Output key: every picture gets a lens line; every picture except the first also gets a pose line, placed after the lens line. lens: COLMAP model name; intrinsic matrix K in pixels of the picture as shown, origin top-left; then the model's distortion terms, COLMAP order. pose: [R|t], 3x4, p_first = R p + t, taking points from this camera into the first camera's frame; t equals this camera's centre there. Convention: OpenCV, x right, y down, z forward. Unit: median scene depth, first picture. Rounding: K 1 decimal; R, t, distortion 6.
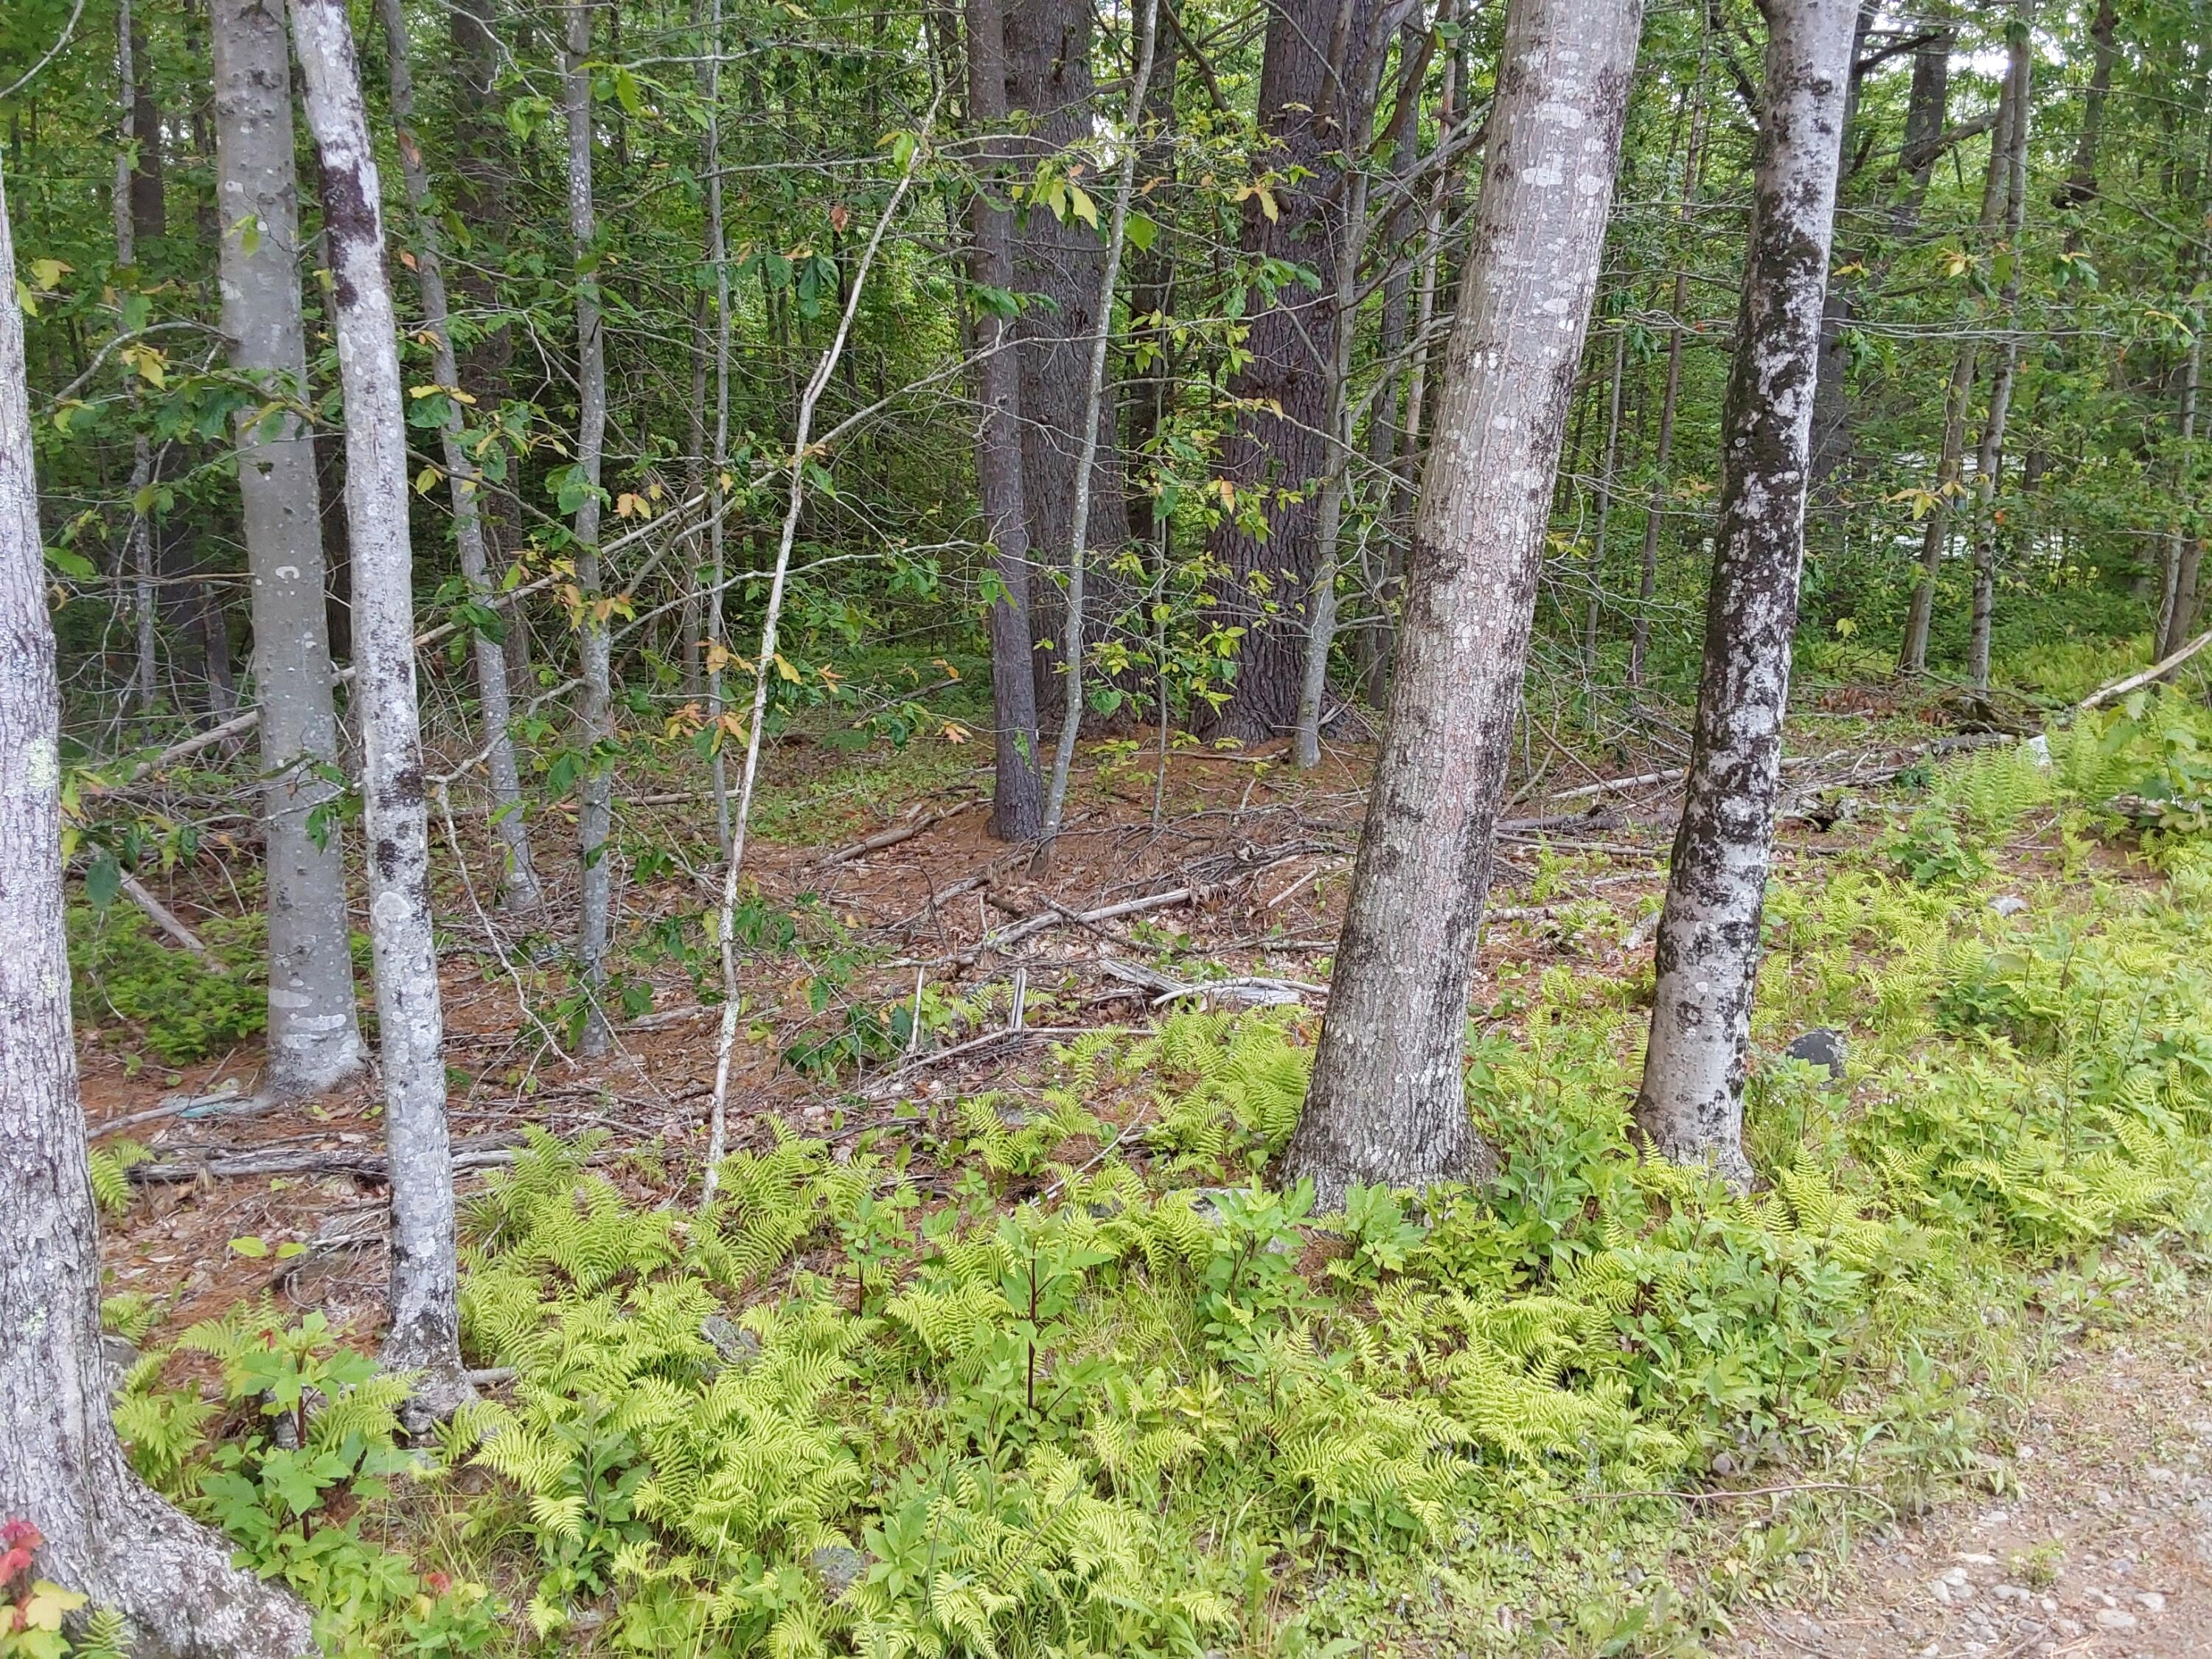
lens RADIAL K [[1796.4, 0, 1106.9], [0, 1796.4, 780.5], [0, 0, 1]] dist [0.131651, -0.210890]
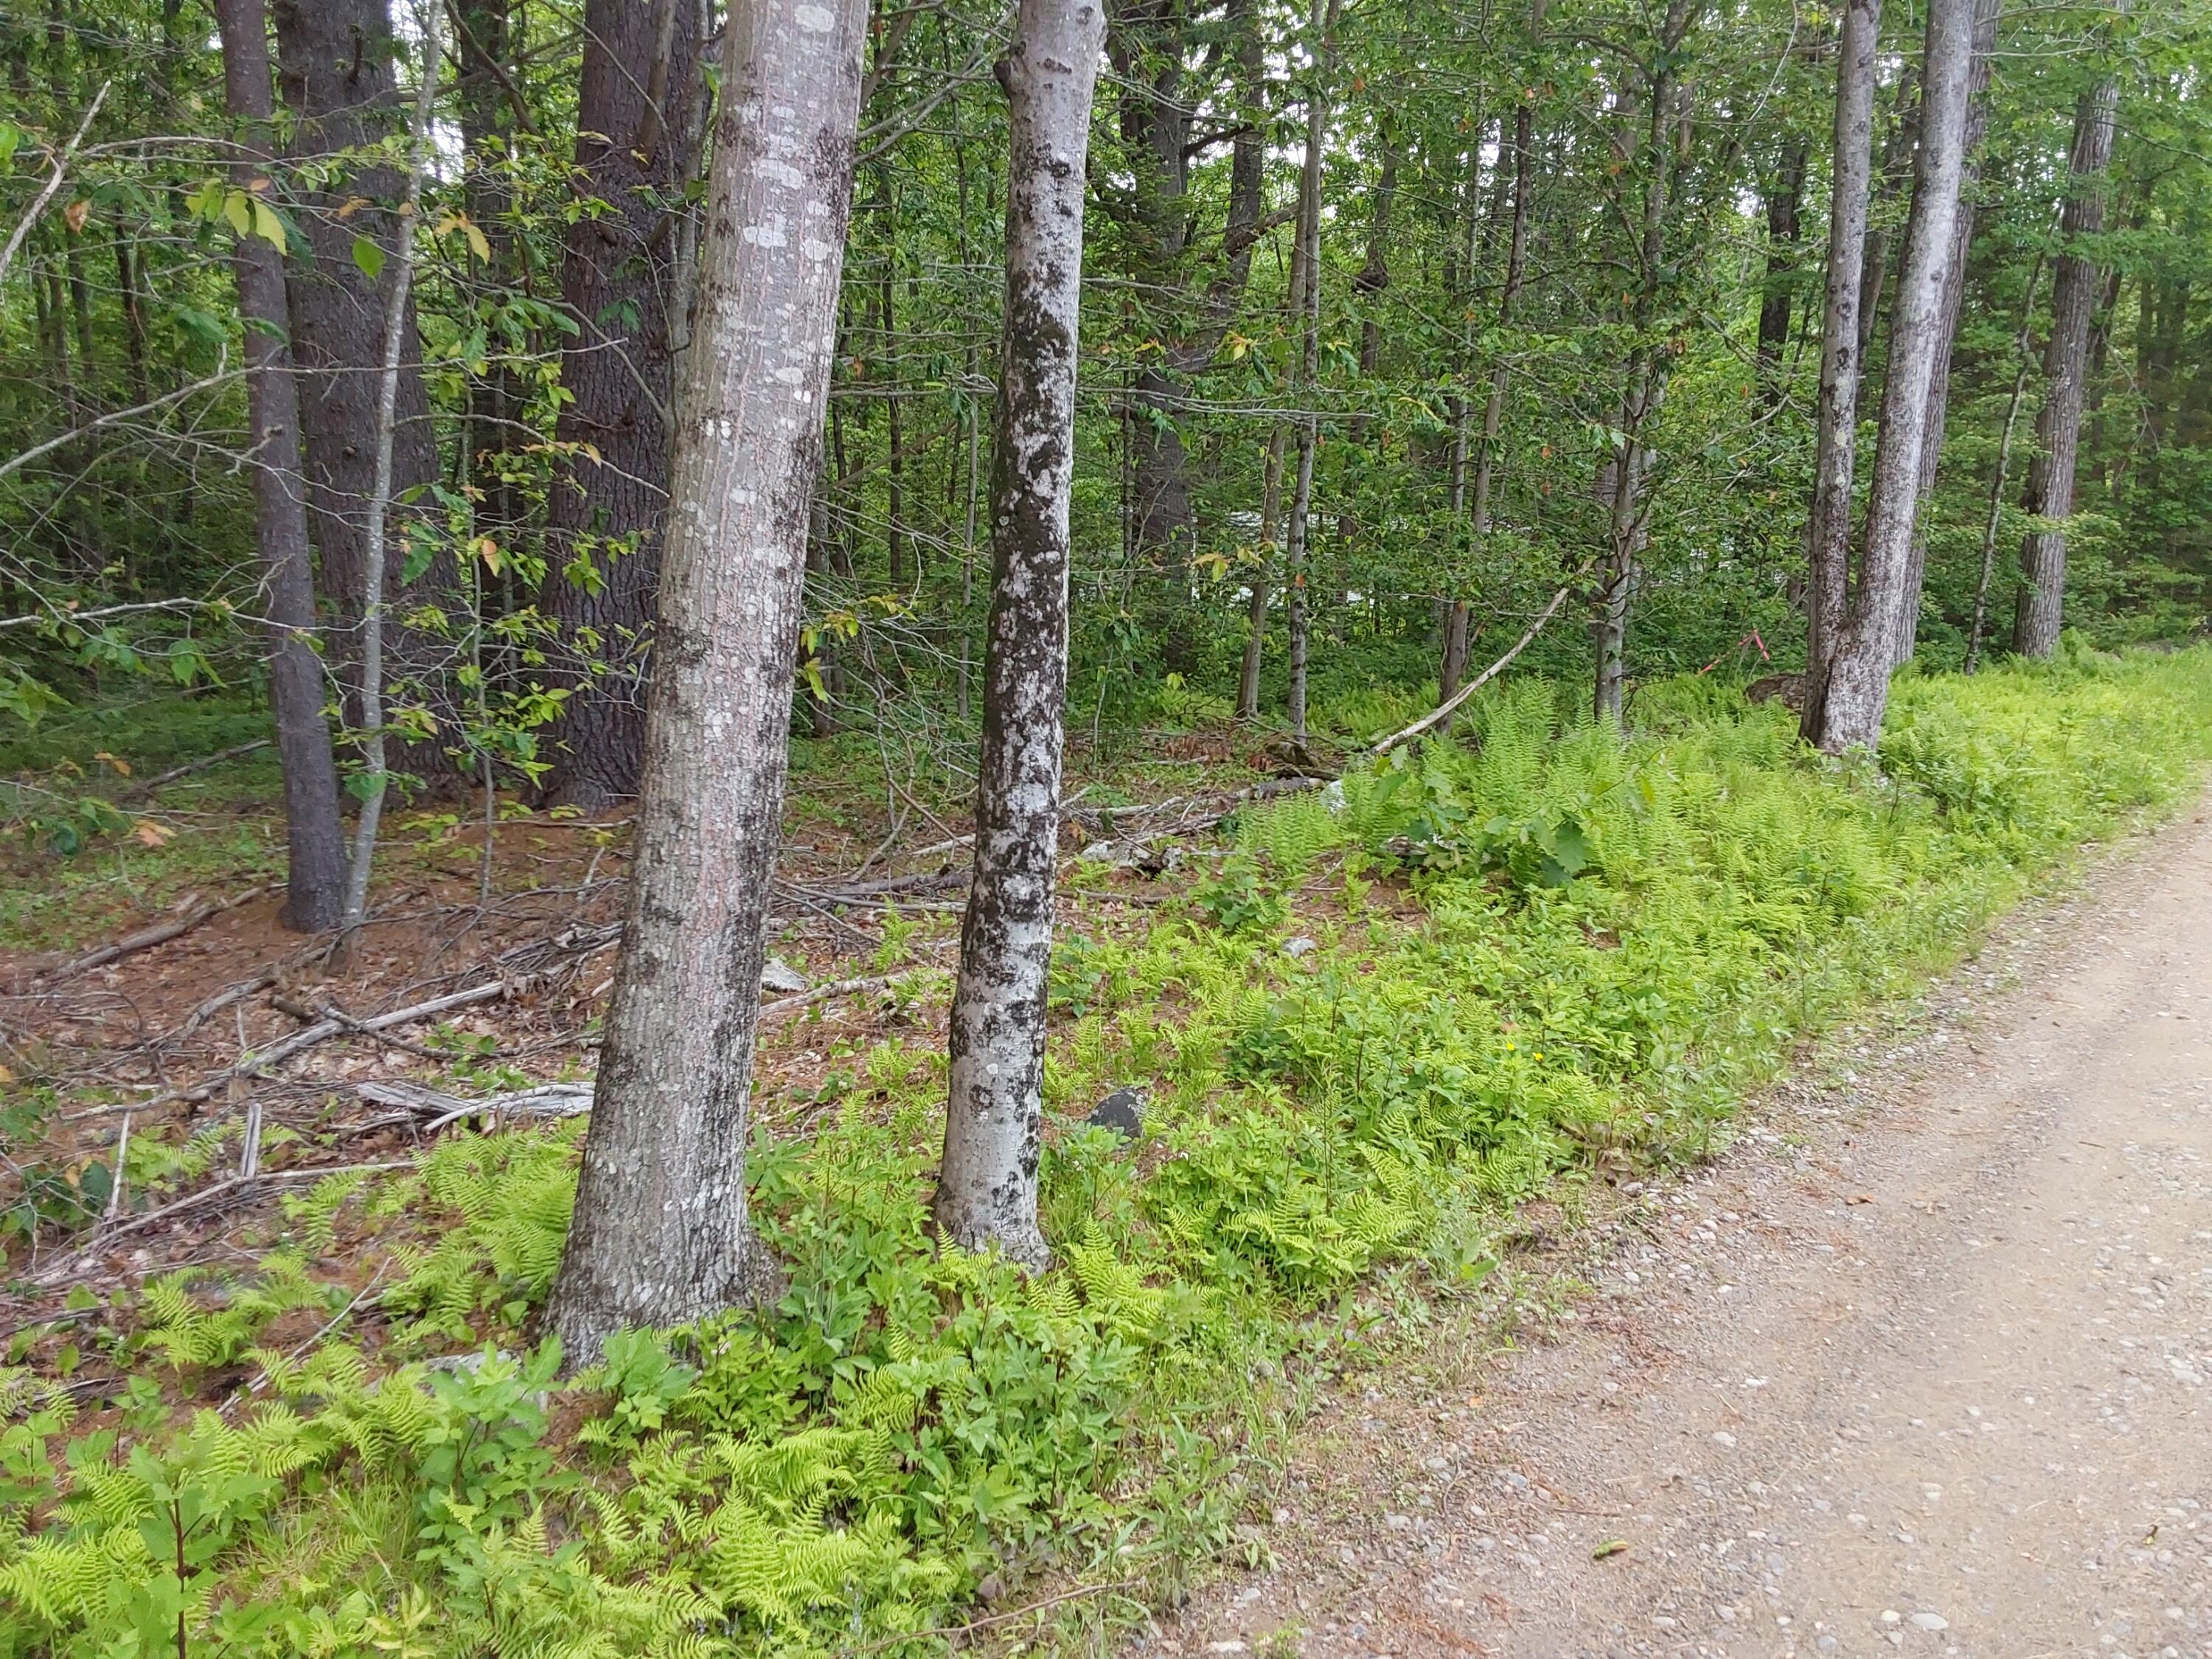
lens RADIAL K [[1763.7, 0, 1173.1], [0, 1763.7, 790.2], [0, 0, 1]] dist [0.141770, -0.201126]
pose [[0.942047, -0.035909, 0.333554, 0.105373], [0.039375, 0.999218, -0.003632, -0.030902], [-0.333163, 0.016556, 0.942724, 0.057912]]
